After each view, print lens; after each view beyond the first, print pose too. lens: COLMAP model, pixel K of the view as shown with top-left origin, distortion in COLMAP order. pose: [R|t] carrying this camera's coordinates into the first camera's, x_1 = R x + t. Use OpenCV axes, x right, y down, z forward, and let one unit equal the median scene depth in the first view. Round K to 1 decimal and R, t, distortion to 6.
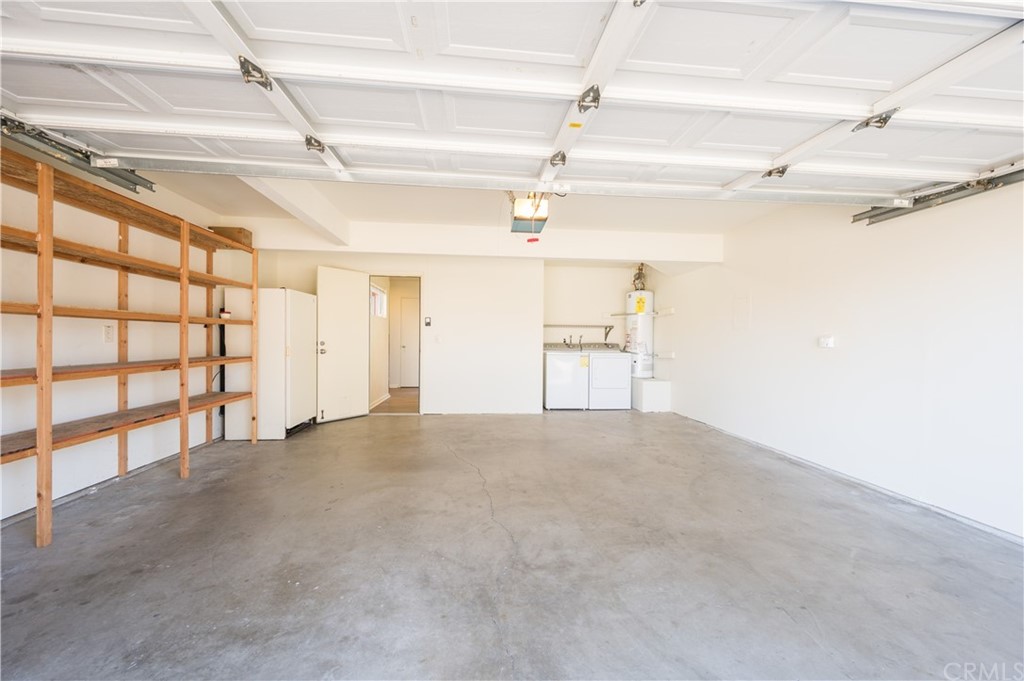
lens RADIAL K [[407.8, 0, 510.9], [0, 407.8, 340.2], [0, 0, 1]] dist [-0.010021, -0.000462]
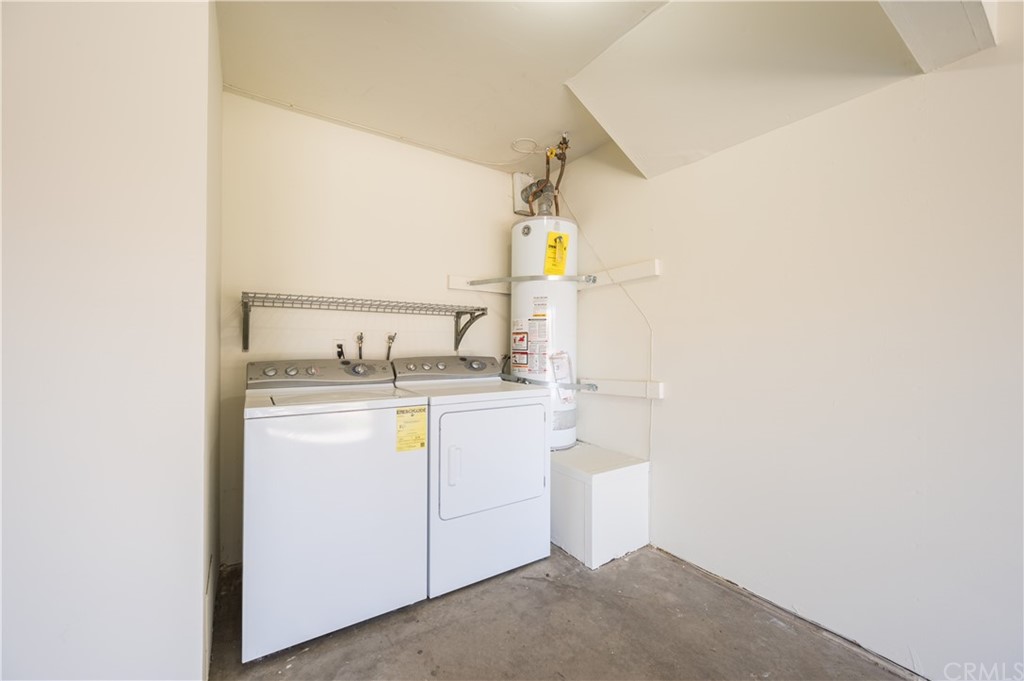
lens RADIAL K [[407.8, 0, 506.4], [0, 407.8, 341.3], [0, 0, 1]] dist [-0.010021, -0.000462]
pose [[0.881504, 0.000543, 0.472177, 0.098094], [-0.001125, 0.999999, 0.000949, -0.006613], [-0.472176, -0.001367, 0.881503, 0.671341]]
